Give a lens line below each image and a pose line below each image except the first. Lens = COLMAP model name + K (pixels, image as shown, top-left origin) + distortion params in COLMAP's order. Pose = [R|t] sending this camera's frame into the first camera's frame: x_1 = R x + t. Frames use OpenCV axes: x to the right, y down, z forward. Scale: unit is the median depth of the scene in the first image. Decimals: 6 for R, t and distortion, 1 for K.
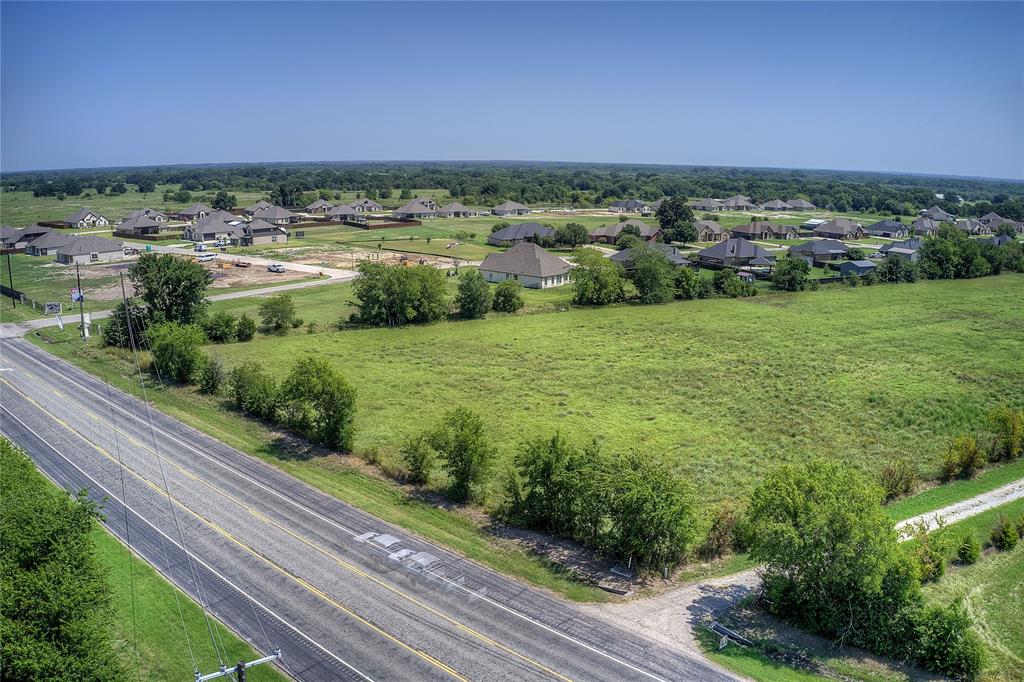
lens RADIAL K [[803.0, 0, 507.0], [0, 803.0, 340.1], [0, 0, 1]] dist [-0.189207, 0.035254]
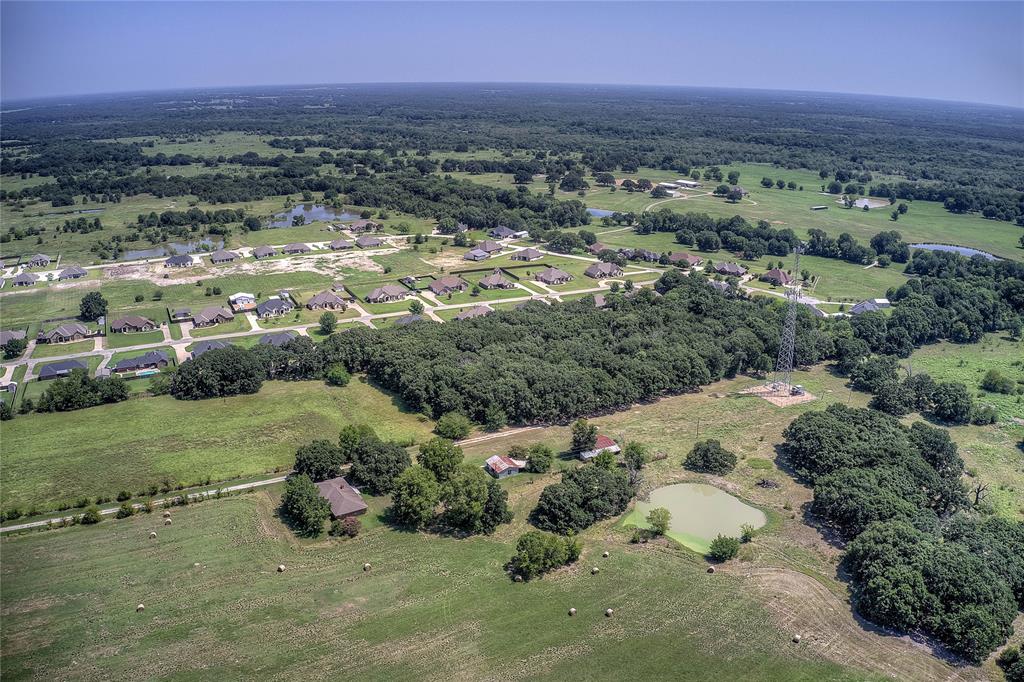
lens RADIAL K [[803.0, 0, 506.4], [0, 803.0, 337.3], [0, 0, 1]] dist [-0.189207, 0.035254]
pose [[0.999973, 0.000848, -0.007311, 1.154123], [-0.000125, 0.995154, 0.098324, -0.289401], [0.007359, -0.098321, 0.995128, -0.361714]]
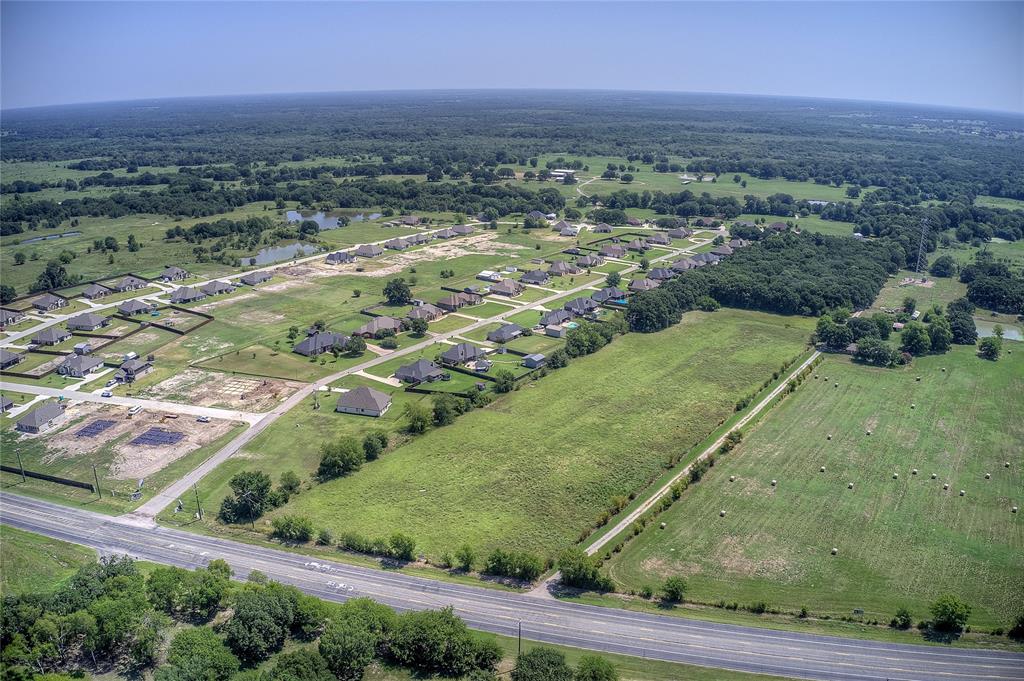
lens RADIAL K [[803.0, 0, 507.0], [0, 803.0, 335.8], [0, 0, 1]] dist [-0.189207, 0.035254]
pose [[0.895803, -0.140605, 0.421625, -0.287492], [0.102018, 0.988361, 0.112849, -0.276650], [-0.432585, -0.058077, 0.899721, -0.486116]]
